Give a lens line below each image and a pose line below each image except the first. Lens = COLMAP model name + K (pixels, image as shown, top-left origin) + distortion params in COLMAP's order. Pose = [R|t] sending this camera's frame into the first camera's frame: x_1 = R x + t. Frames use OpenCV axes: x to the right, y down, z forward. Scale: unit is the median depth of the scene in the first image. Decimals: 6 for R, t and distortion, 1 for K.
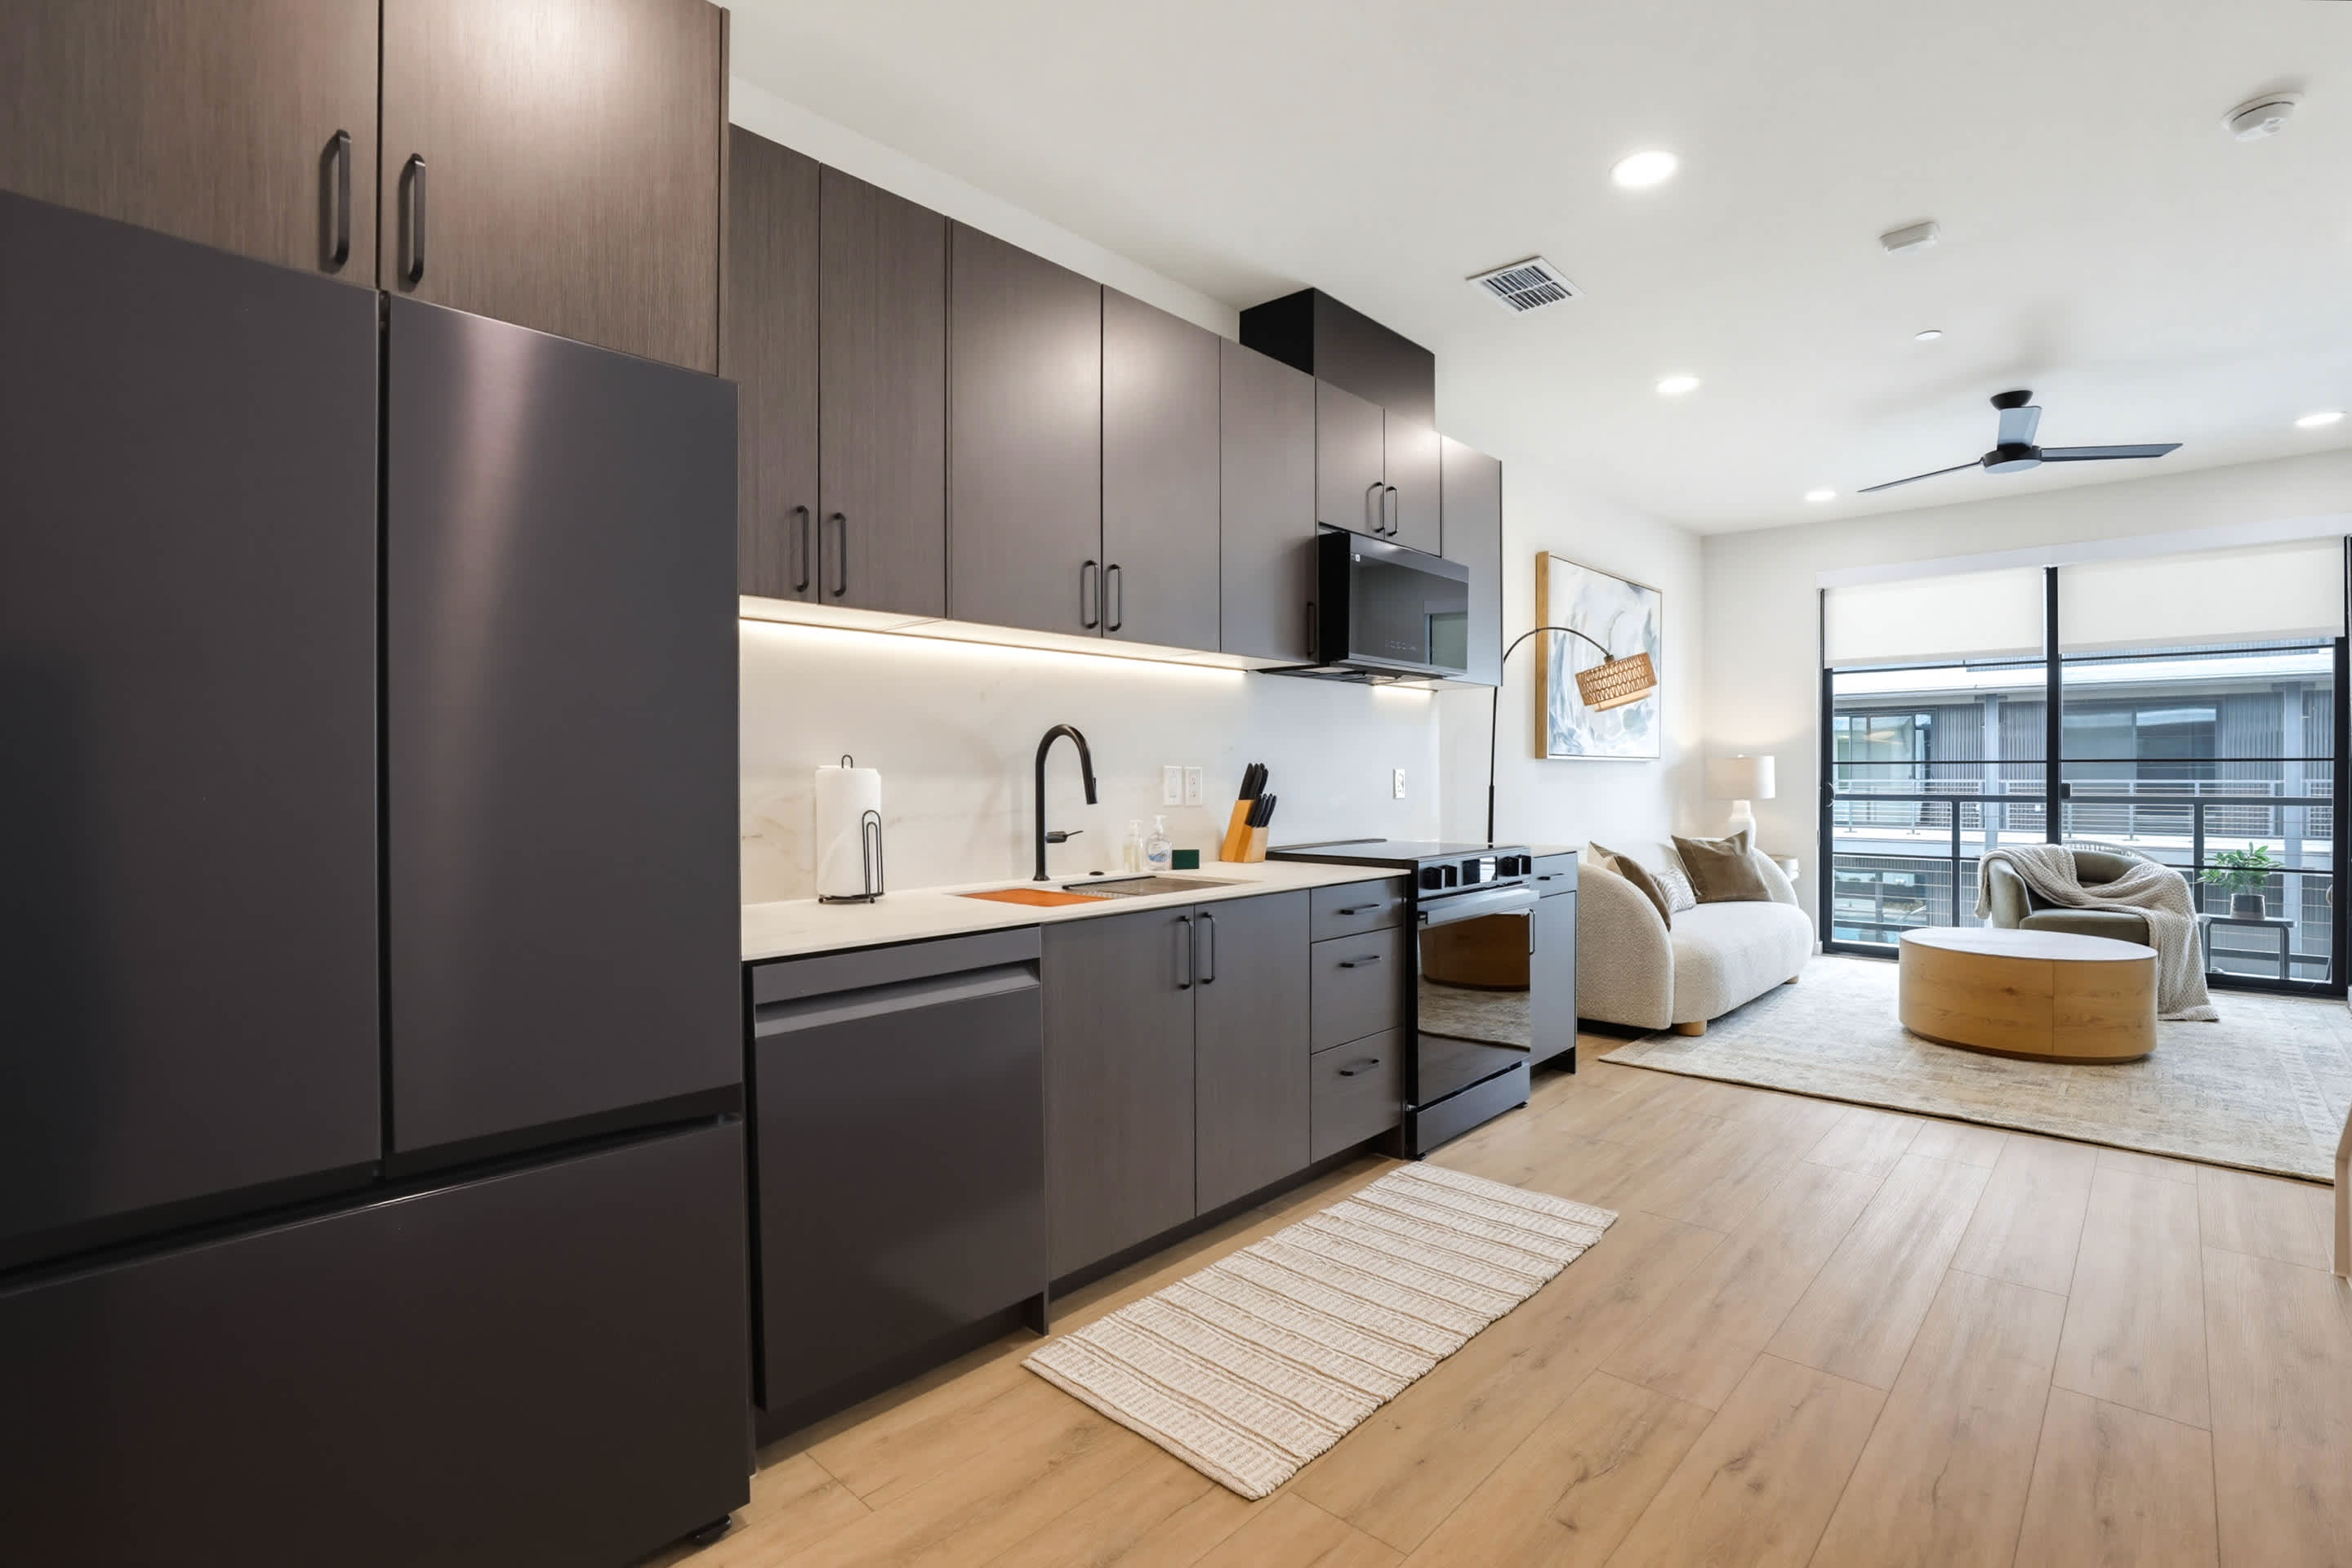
lens RADIAL K [[1071.7, 0, 1218.3], [0, 1071.7, 777.0], [0, 0, 1]] dist [-0.044280, 0.016514]
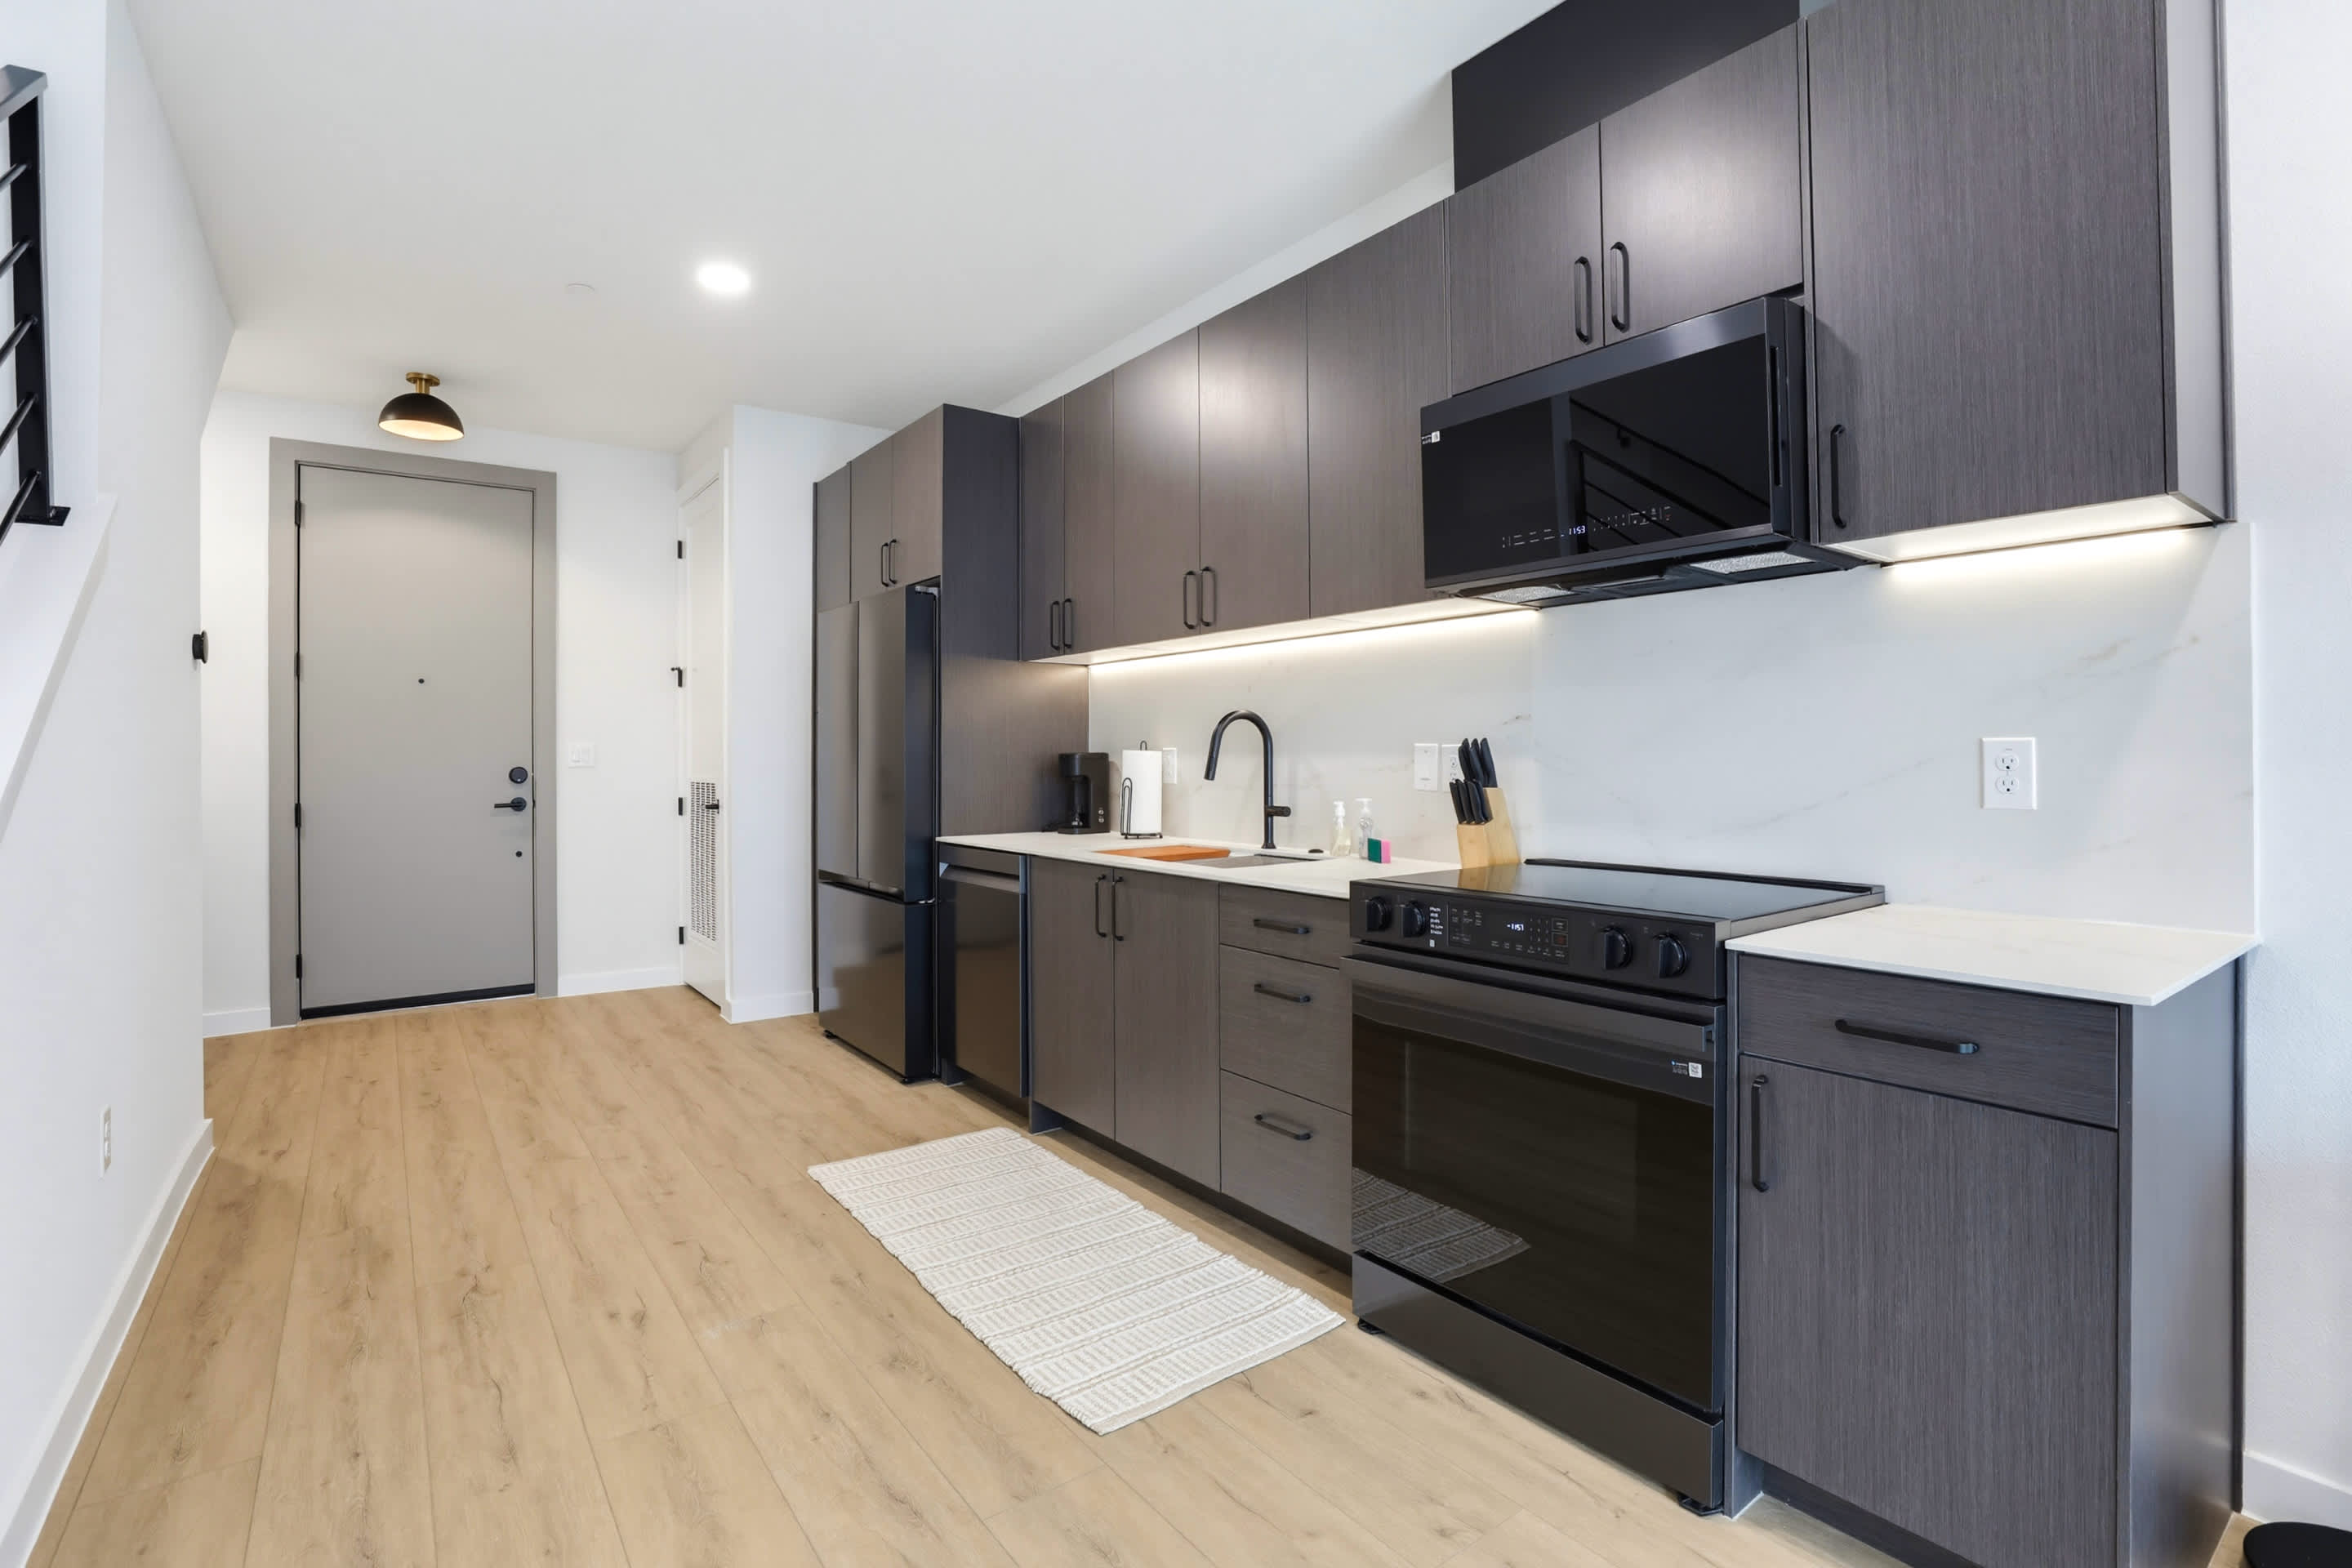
lens RADIAL K [[1118.0, 0, 1169.9], [0, 1118.0, 750.1], [0, 0, 1]] dist [0.000069, 0.000519]
pose [[-0.206504, 0.002481, -0.978443, 0.519278], [0.008632, 0.999962, 0.000713, -0.004049], [0.978408, -0.008299, -0.206518, 0.592630]]
